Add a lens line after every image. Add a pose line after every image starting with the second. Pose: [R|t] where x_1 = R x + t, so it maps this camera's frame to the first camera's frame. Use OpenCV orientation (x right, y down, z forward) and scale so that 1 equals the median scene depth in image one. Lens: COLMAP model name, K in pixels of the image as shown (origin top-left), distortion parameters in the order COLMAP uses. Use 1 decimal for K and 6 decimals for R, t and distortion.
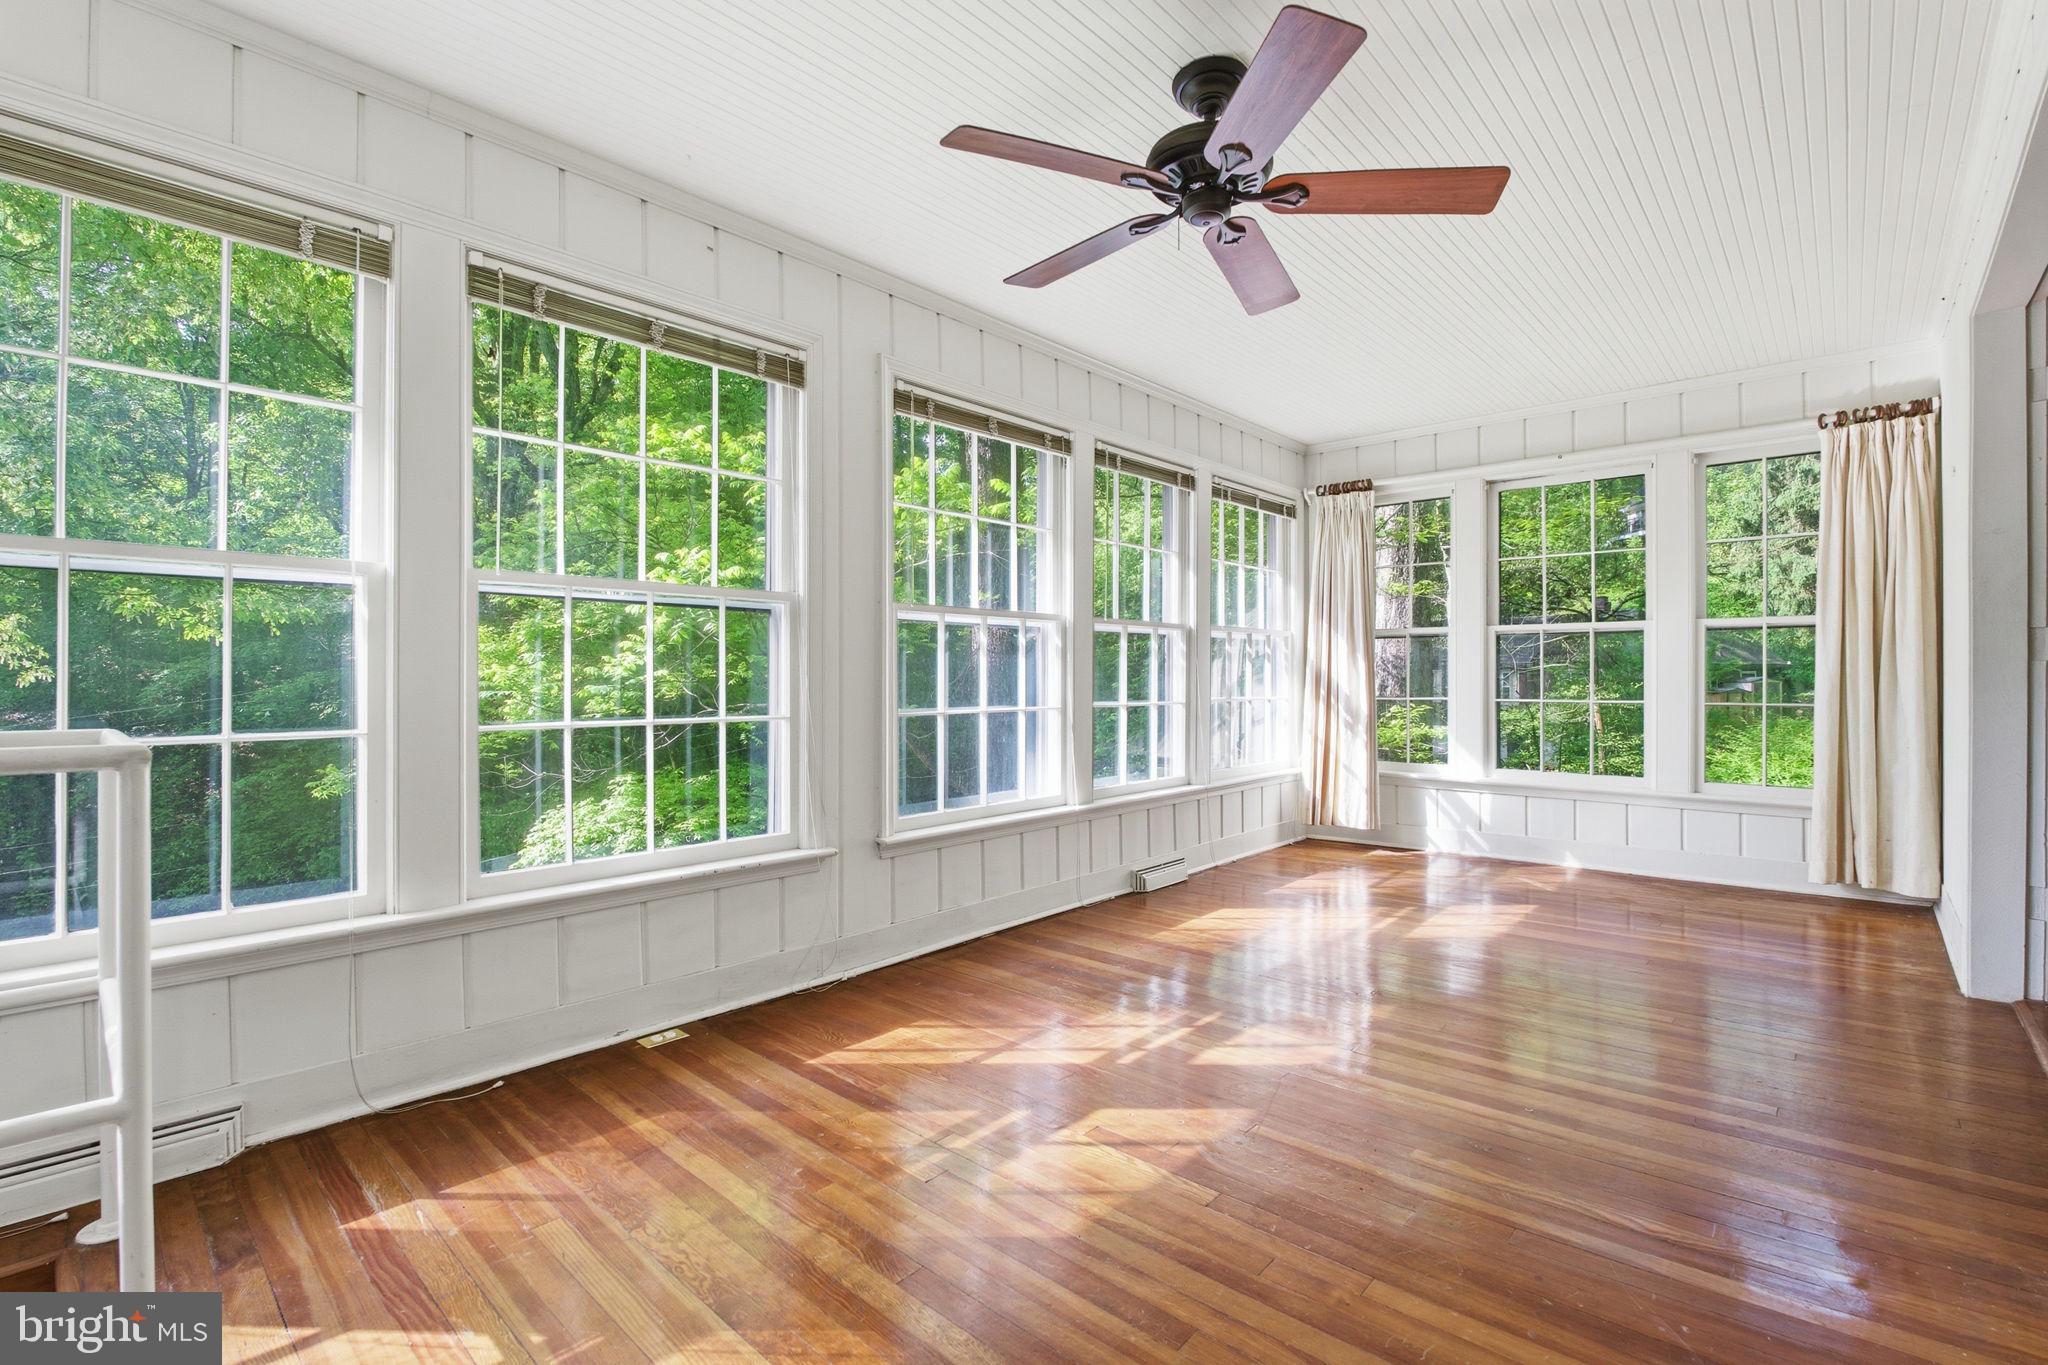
lens RADIAL K [[923.5, 0, 1019.1], [0, 923.5, 683.4], [0, 0, 1]] dist [-0.013077, -0.000623]
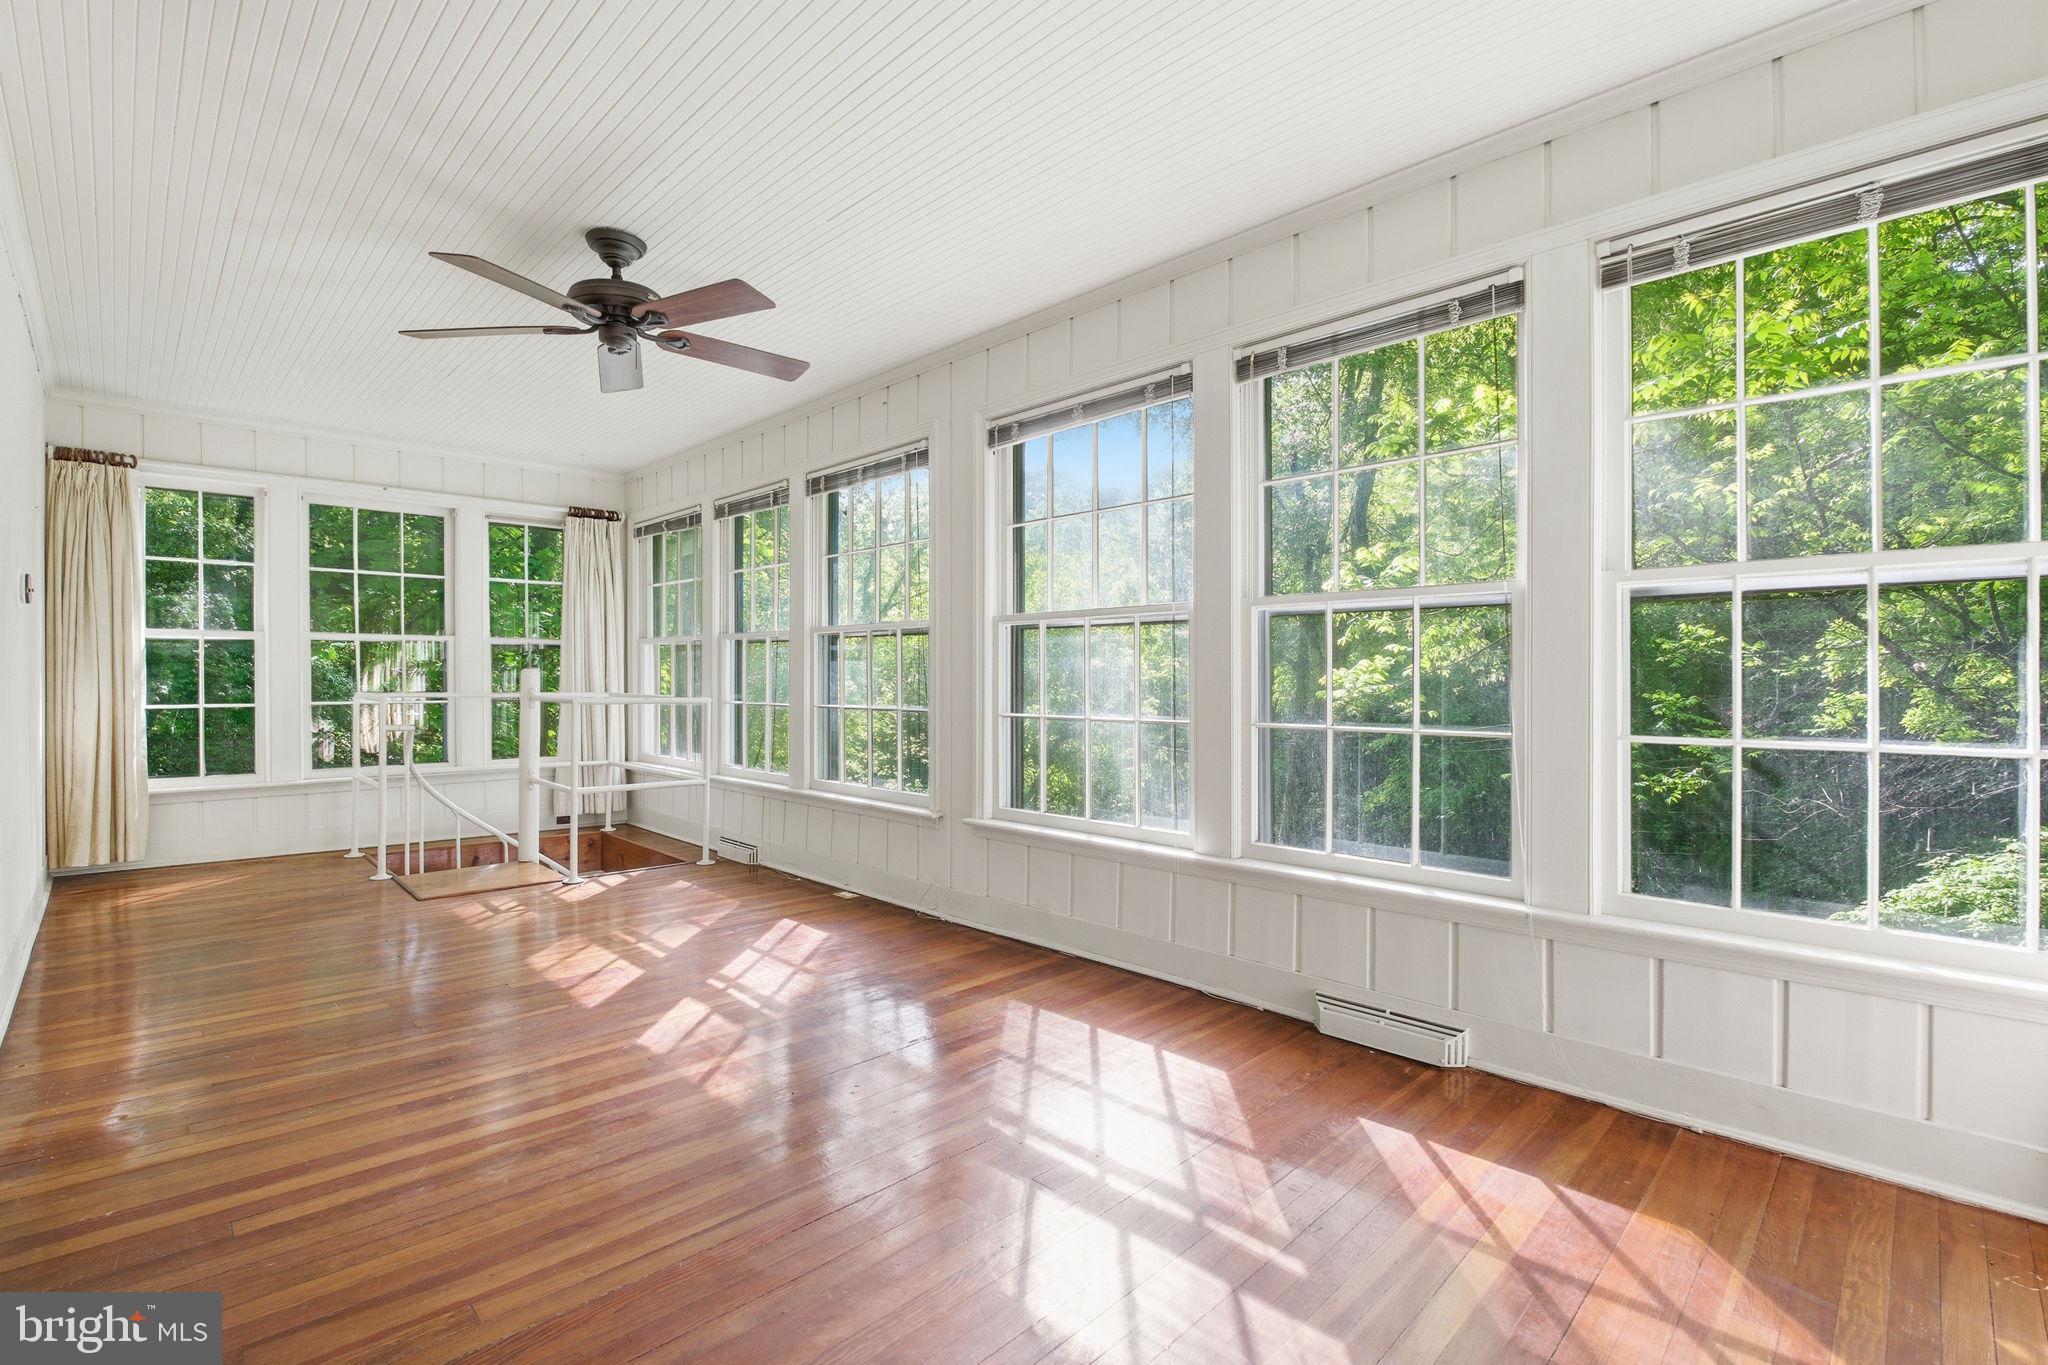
lens RADIAL K [[923.5, 0, 1018.1], [0, 923.5, 683.7], [0, 0, 1]] dist [-0.013077, -0.000623]
pose [[-0.050985, 0.004321, -0.998690, 1.068992], [-0.010665, 0.999931, 0.004871, -0.010327], [0.998642, 0.010900, -0.050936, 1.163212]]
